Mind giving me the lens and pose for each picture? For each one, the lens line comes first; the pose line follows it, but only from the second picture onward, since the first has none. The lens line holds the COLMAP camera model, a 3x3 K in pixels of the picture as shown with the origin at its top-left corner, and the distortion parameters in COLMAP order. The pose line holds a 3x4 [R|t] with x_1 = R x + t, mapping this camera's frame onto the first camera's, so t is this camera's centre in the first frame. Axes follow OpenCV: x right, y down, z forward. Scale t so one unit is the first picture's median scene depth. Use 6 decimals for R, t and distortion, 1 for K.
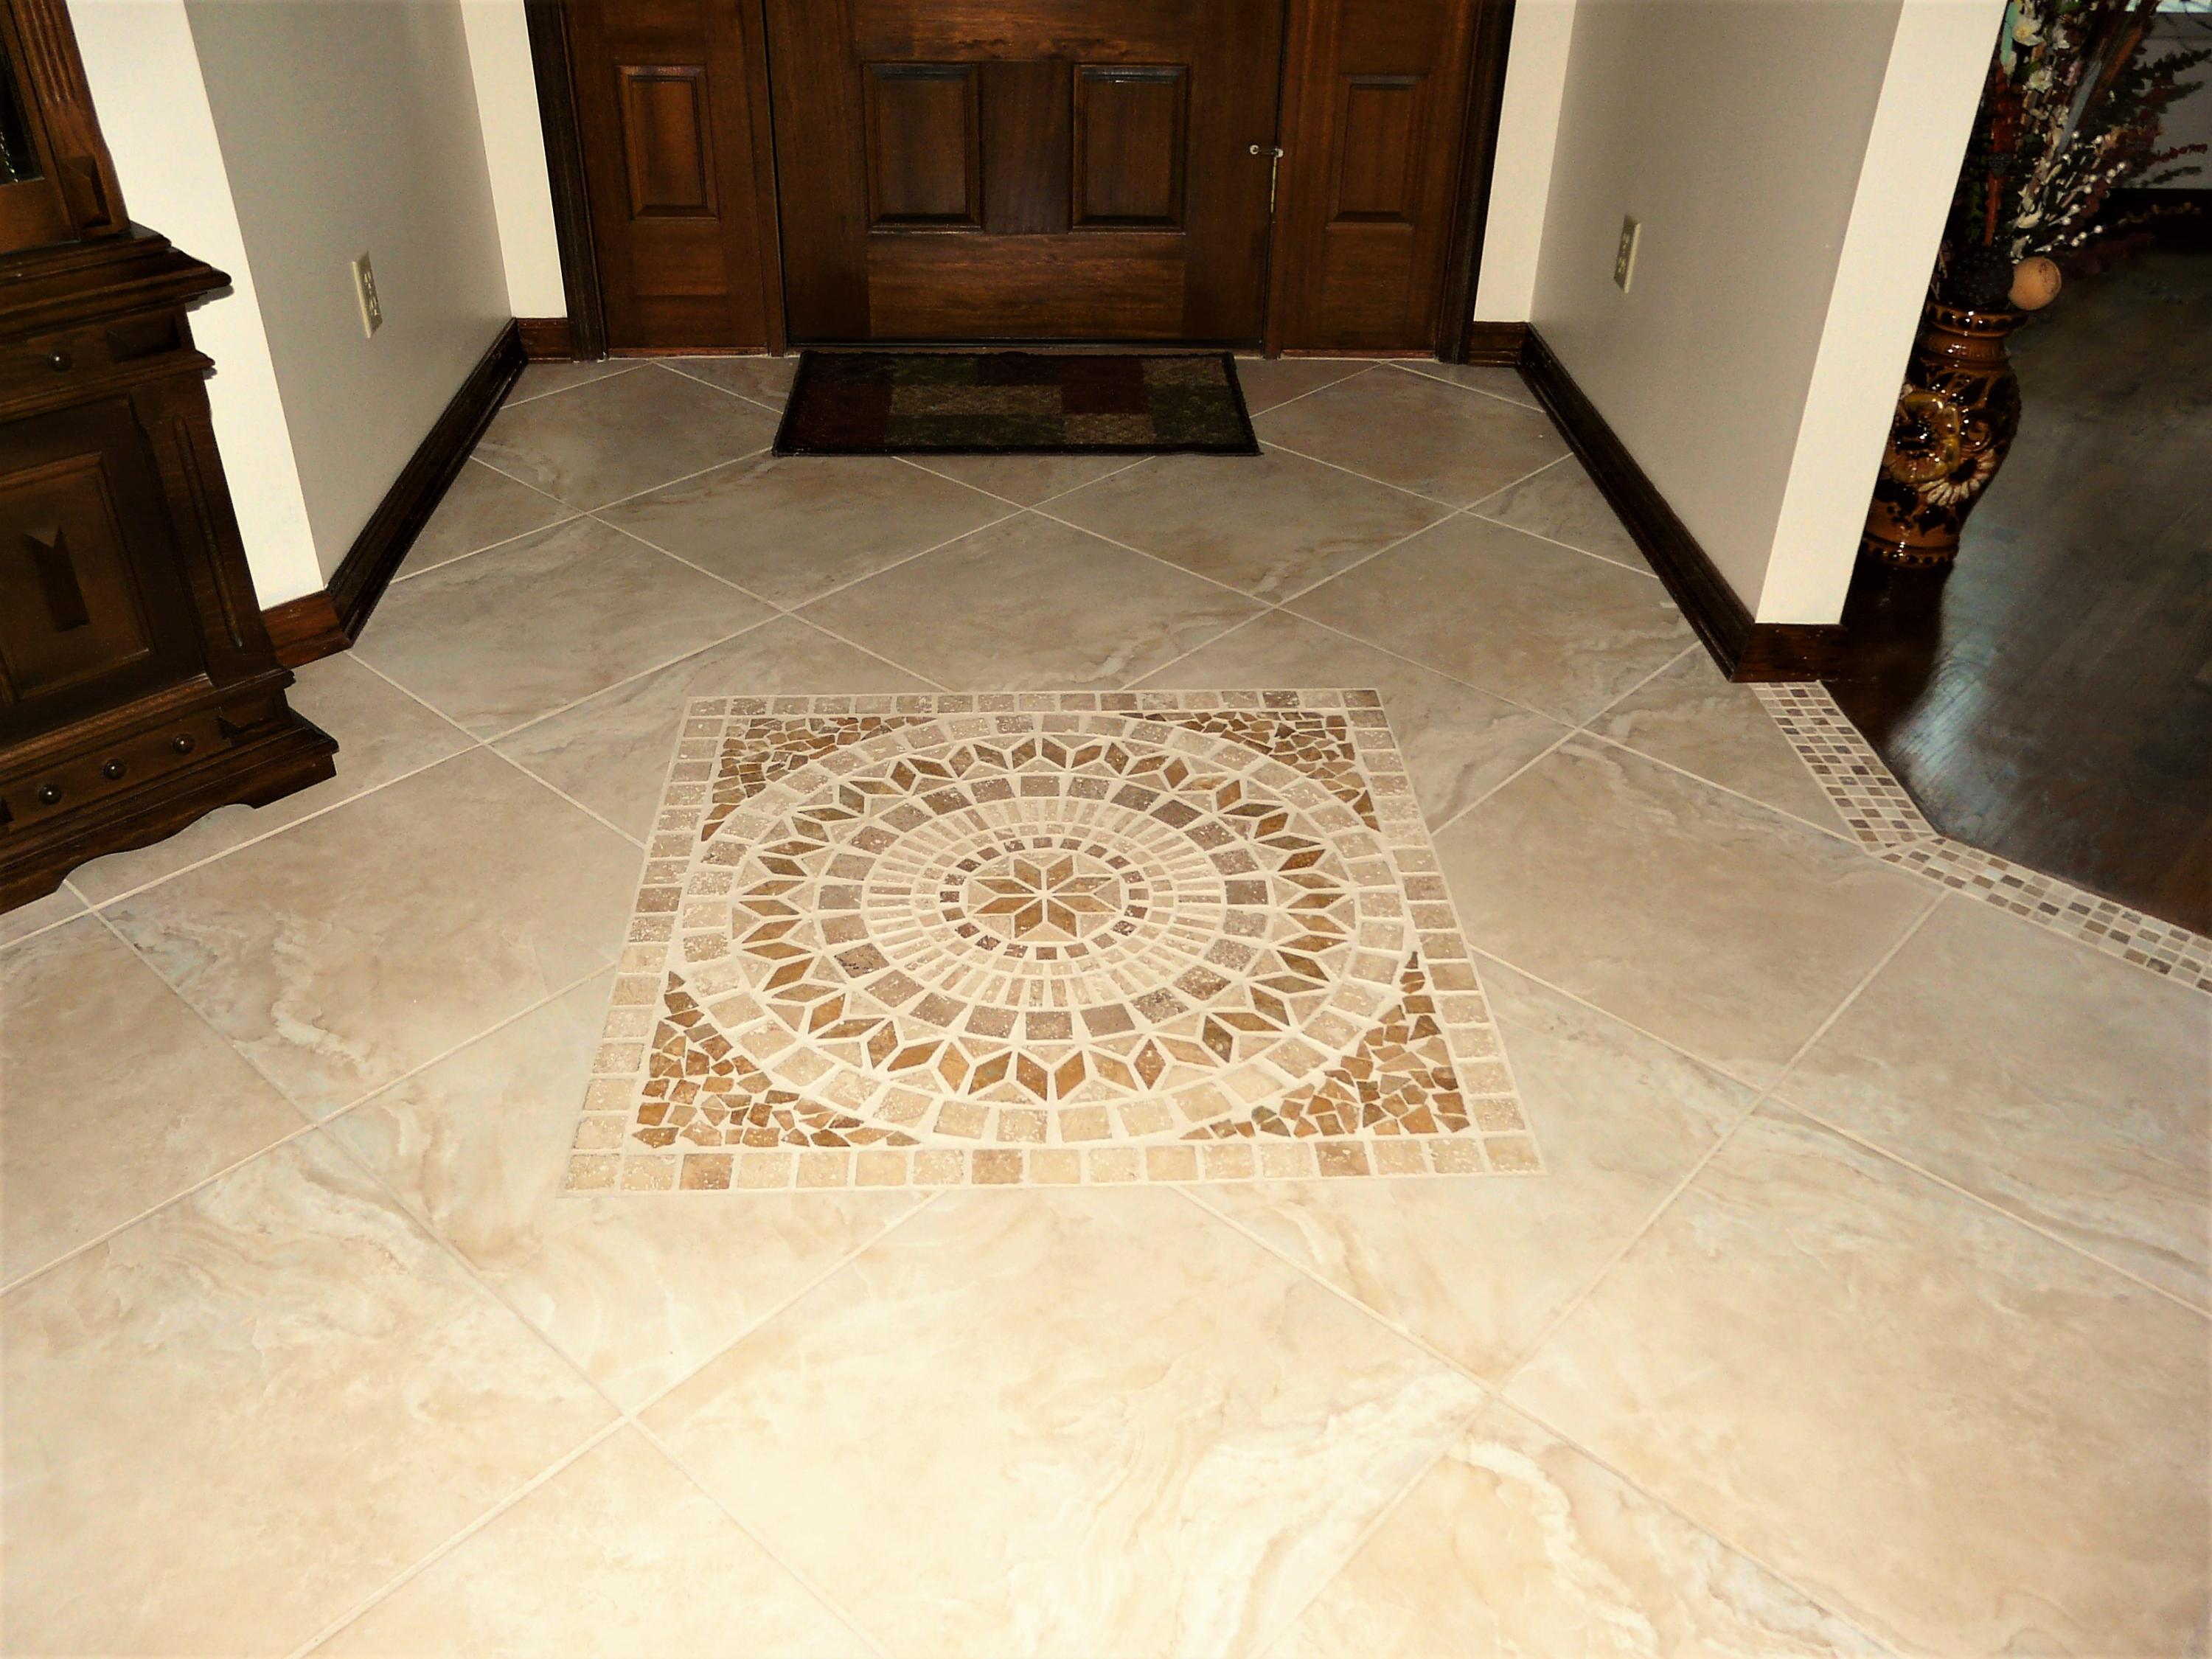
lens RADIAL K [[1840.9, 0, 1093.6], [0, 1840.9, 842.6], [0, 0, 1]] dist [-0.082809, 0.113001]
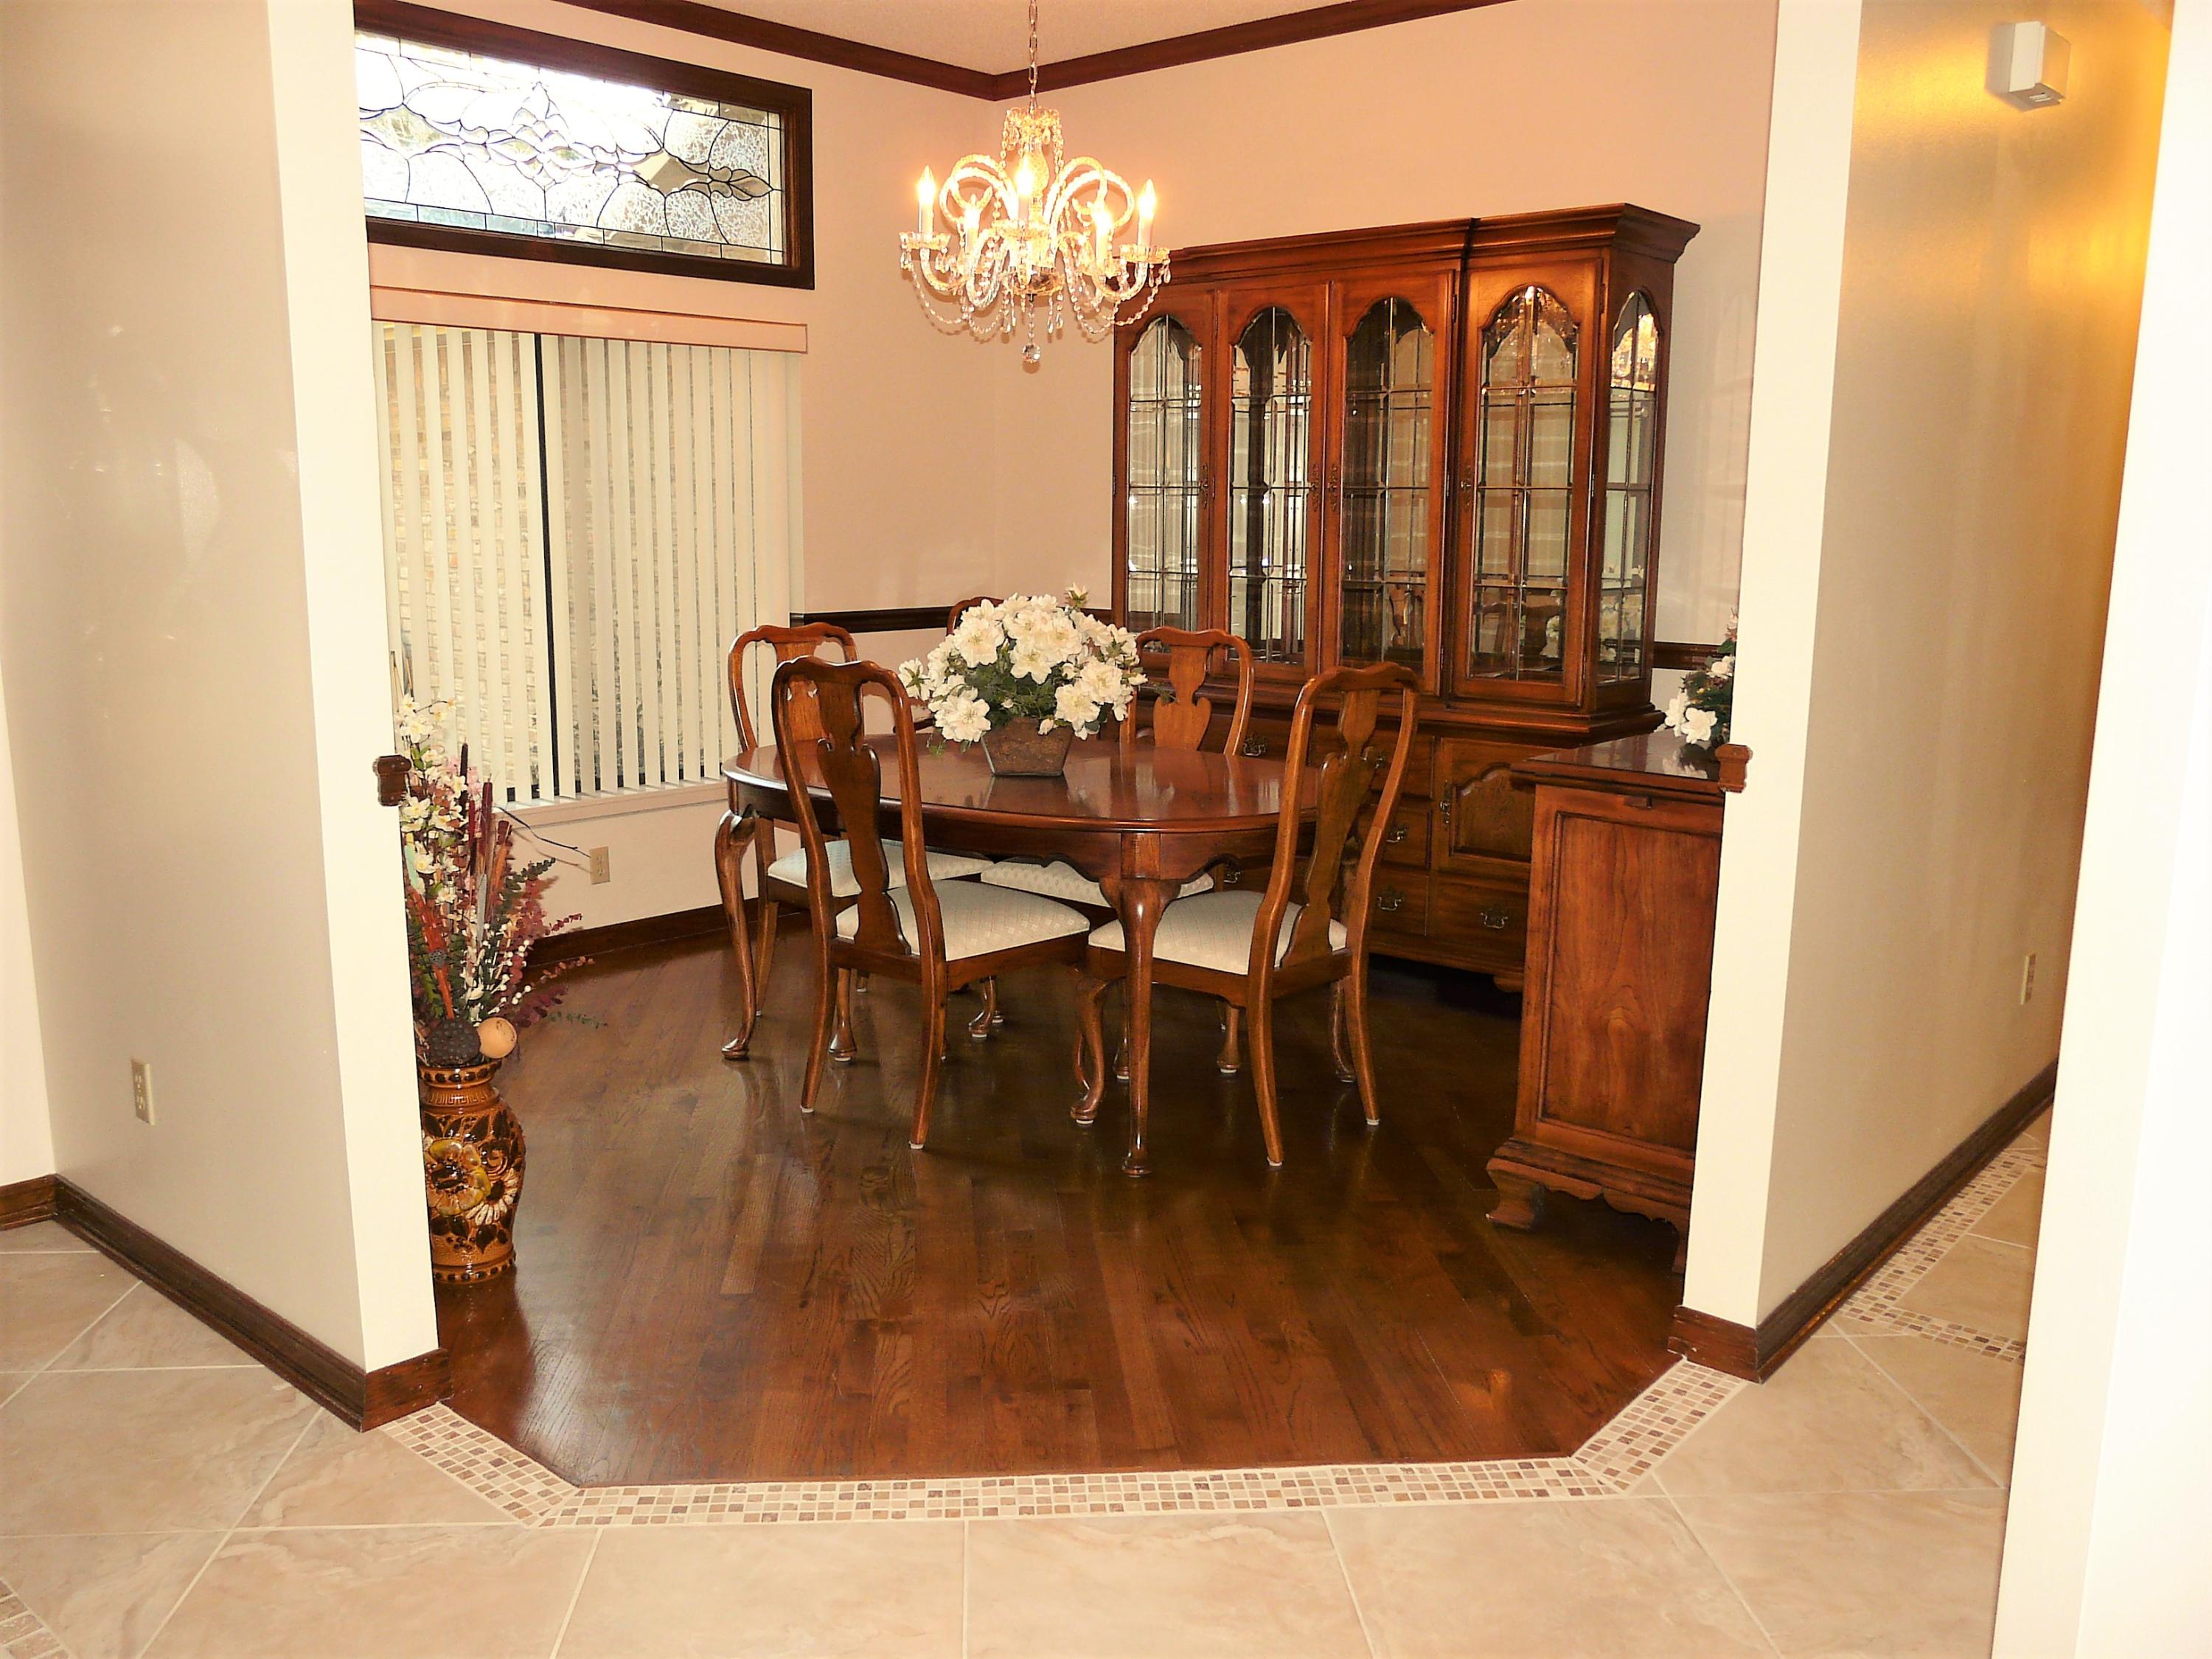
lens RADIAL K [[1840.9, 0, 1093.6], [0, 1840.9, 842.6], [0, 0, 1]] dist [-0.082809, 0.113001]
pose [[0.698924, -0.146507, 0.700029, -0.054497], [0.411593, 0.882858, -0.226172, 0.026884], [-0.584890, 0.446204, 0.677352, -0.152910]]
